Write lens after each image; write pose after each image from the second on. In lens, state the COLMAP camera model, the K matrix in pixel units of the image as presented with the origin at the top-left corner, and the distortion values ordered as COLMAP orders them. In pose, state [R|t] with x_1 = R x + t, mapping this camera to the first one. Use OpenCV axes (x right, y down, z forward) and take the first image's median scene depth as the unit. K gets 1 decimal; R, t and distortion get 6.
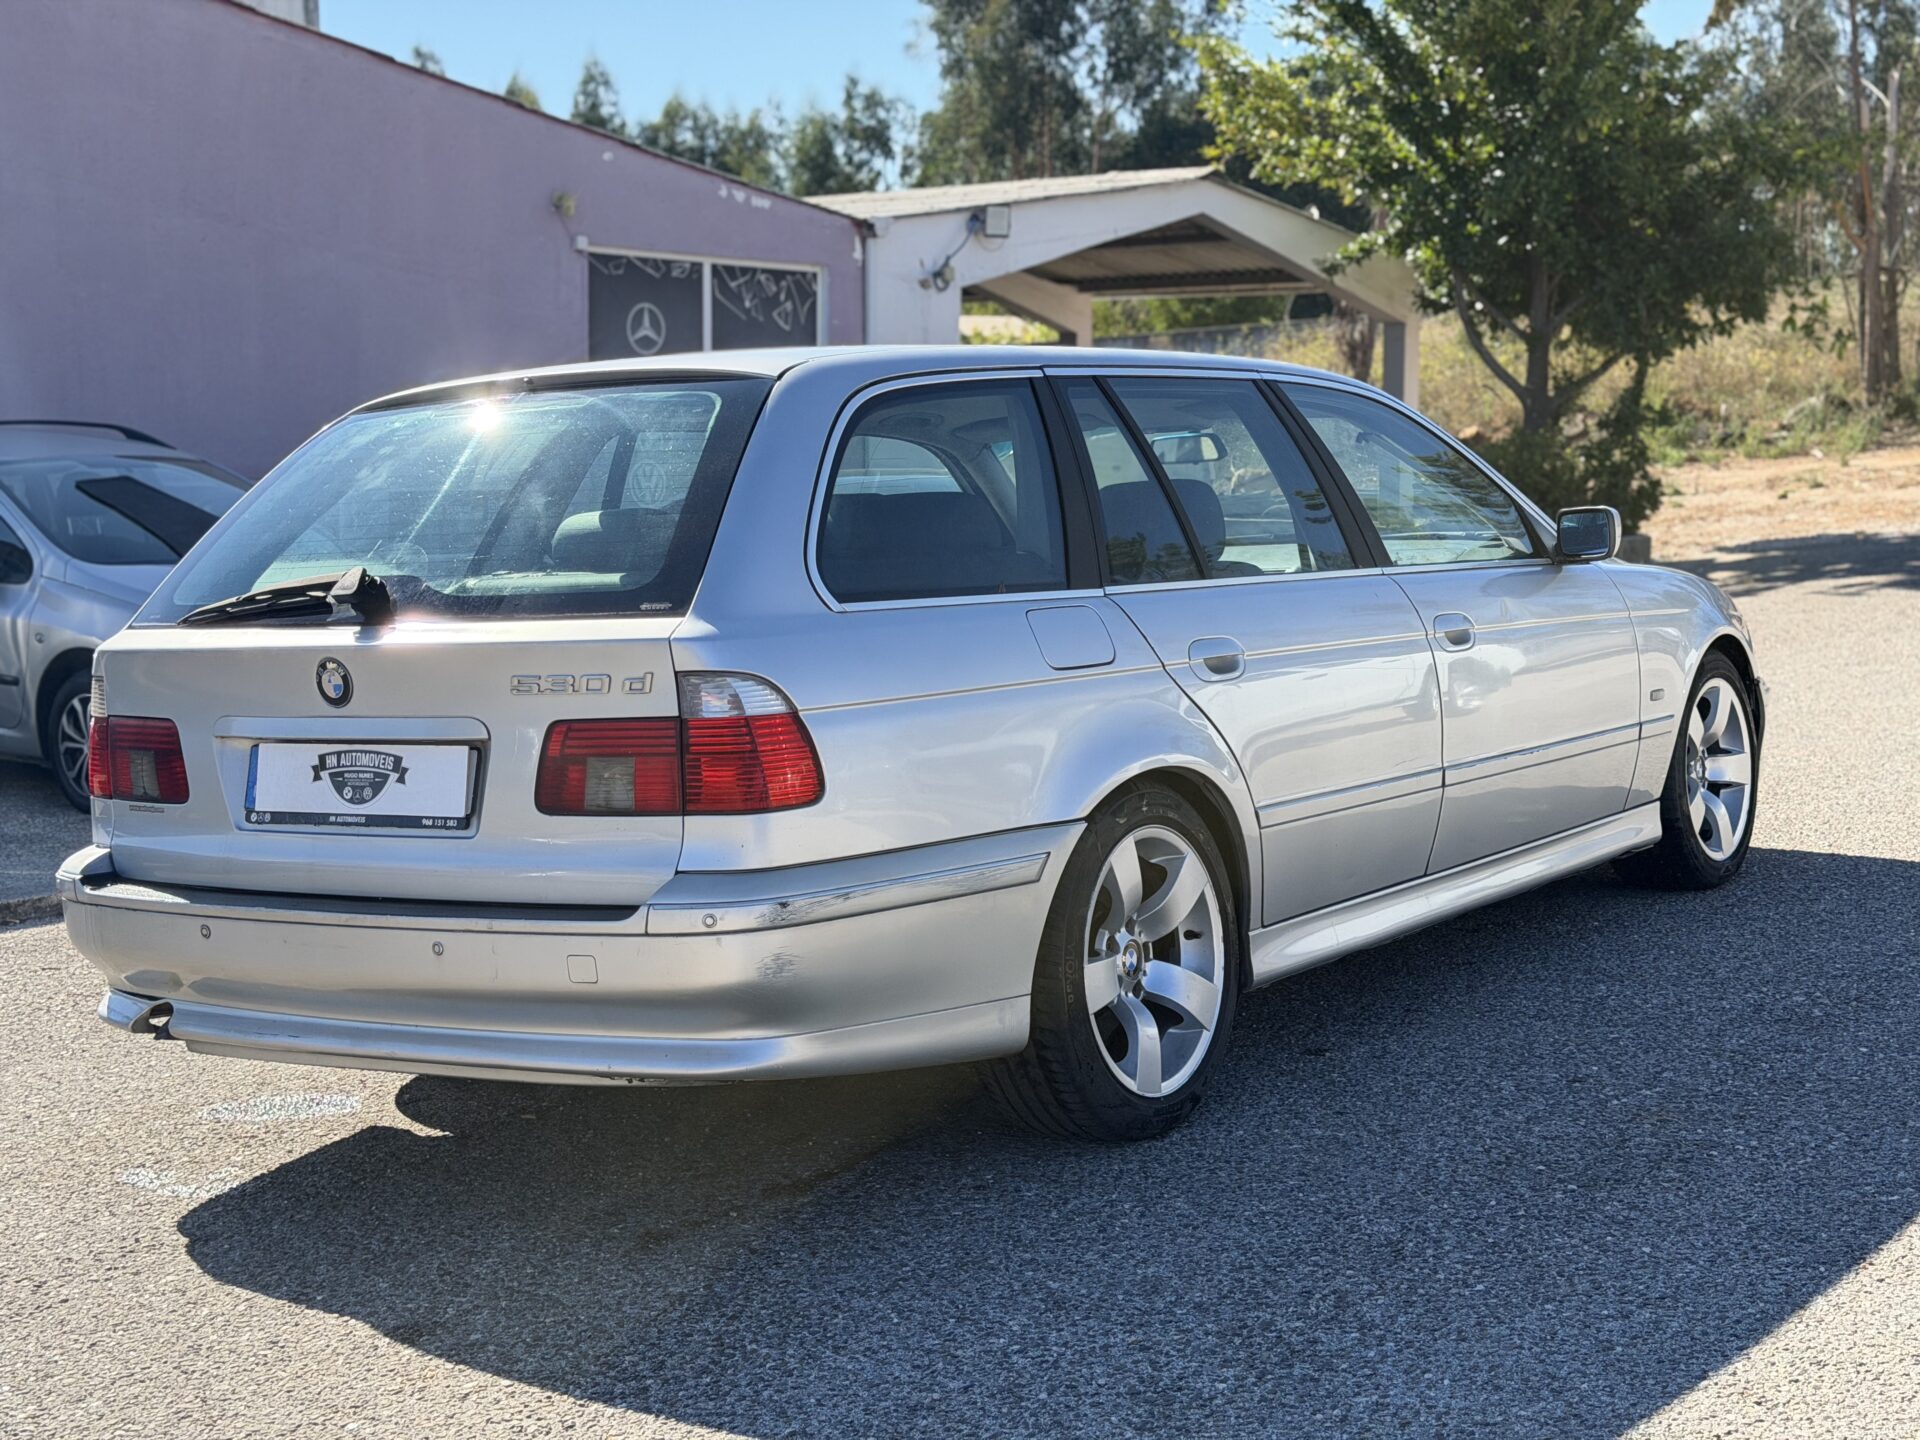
lens RADIAL K [[2702.5, 0, 960.0], [0, 2702.5, 720.0], [0, 0, 1]] dist [0.102368, 0.015563]
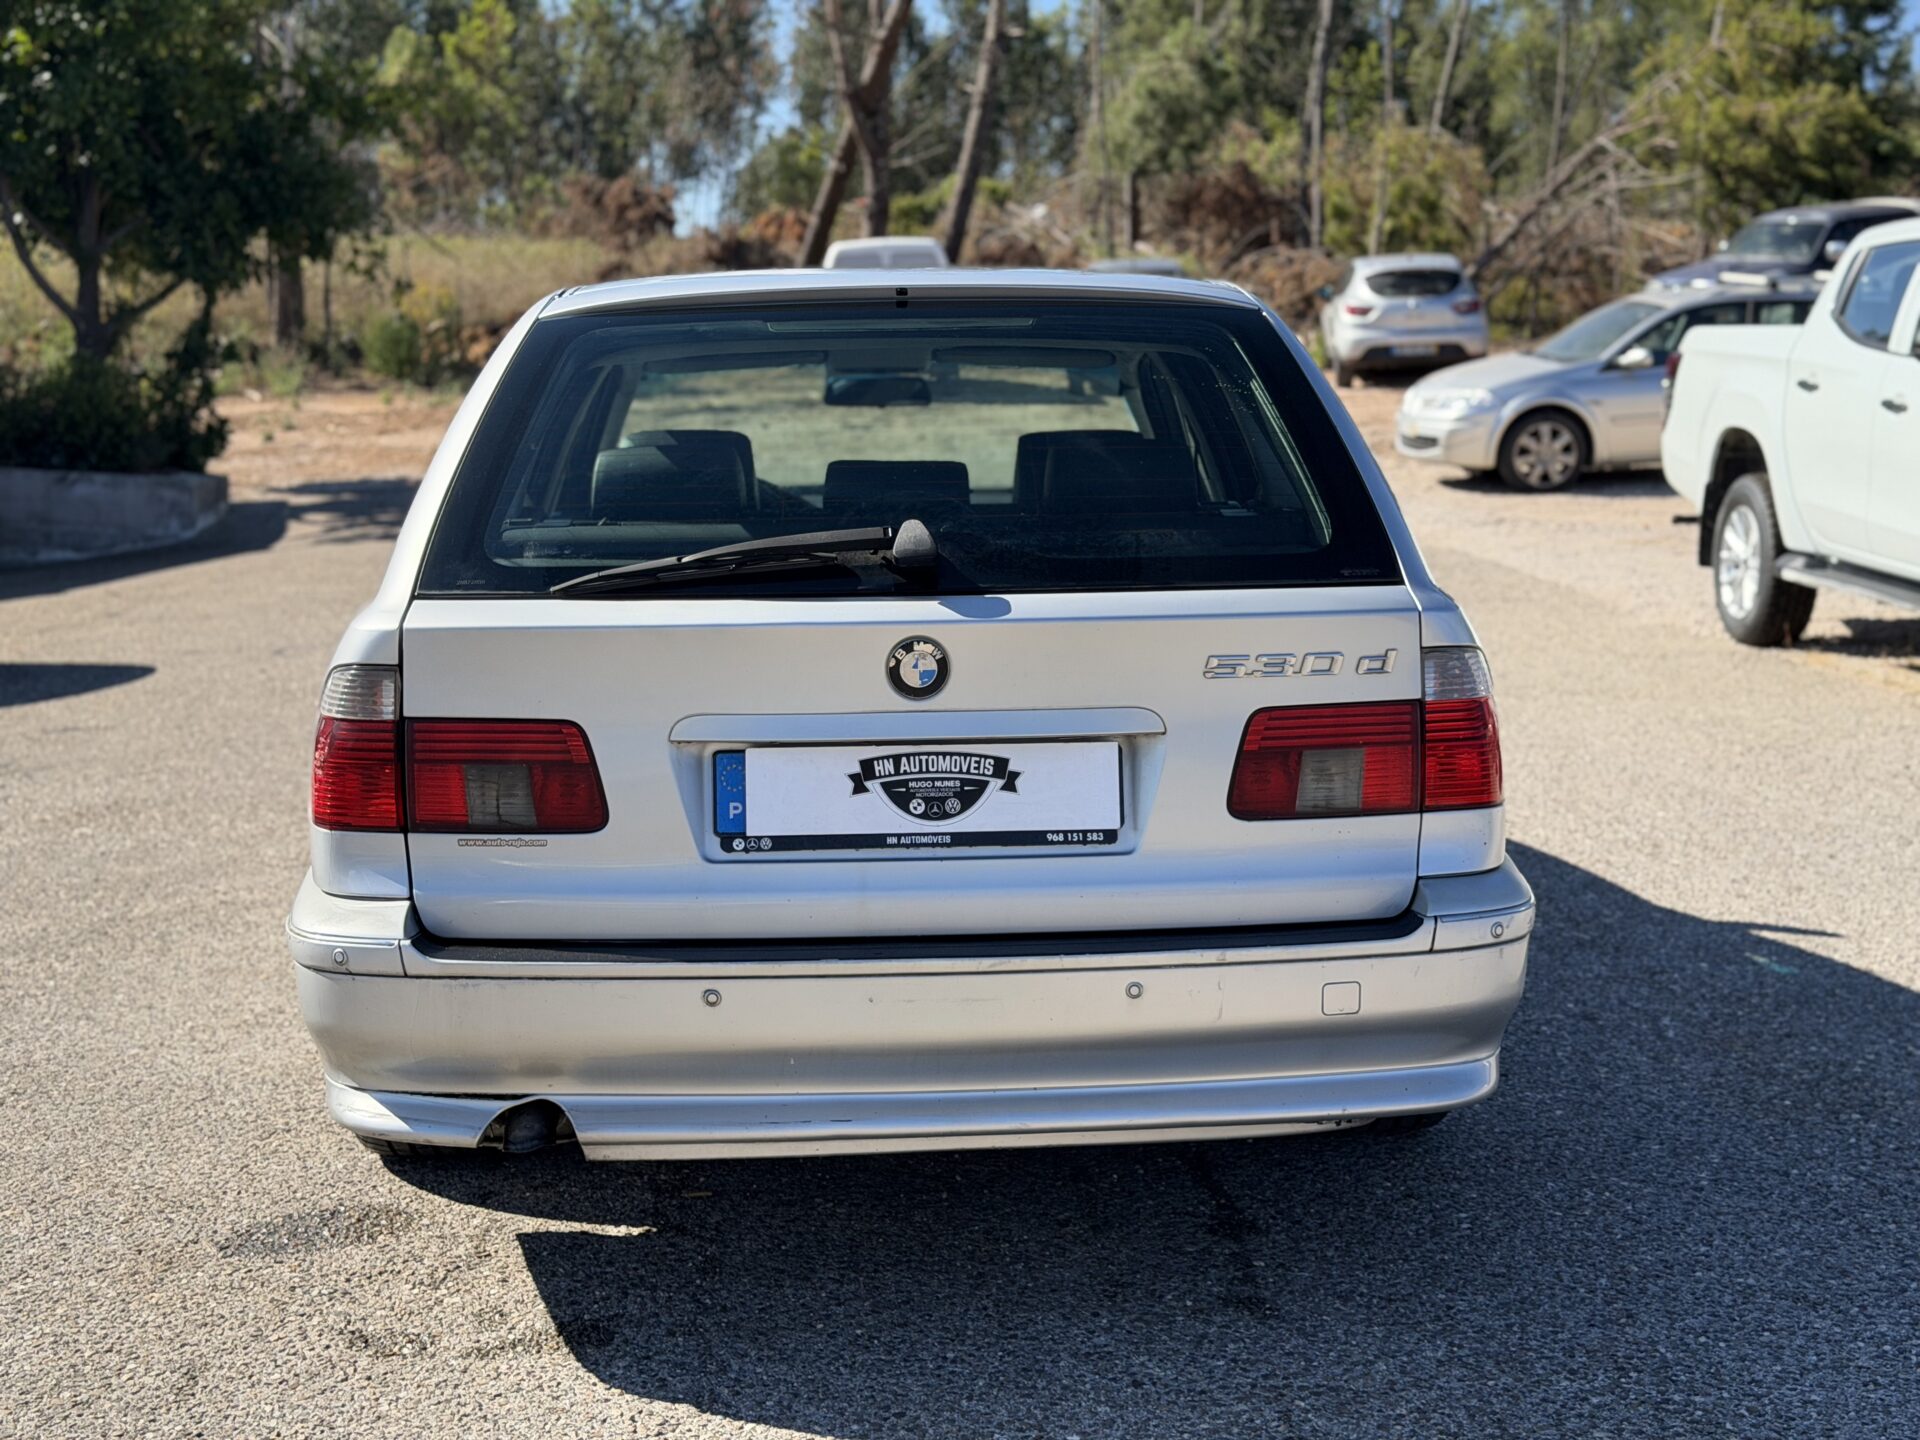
lens RADIAL K [[2702.5, 0, 960.0], [0, 2702.5, 720.0], [0, 0, 1]] dist [0.102368, 0.015563]
pose [[0.806542, -0.033632, 0.590219, -0.682755], [0.020303, 0.999367, 0.029202, -0.021349], [-0.590828, -0.011570, 0.806715, 0.356128]]
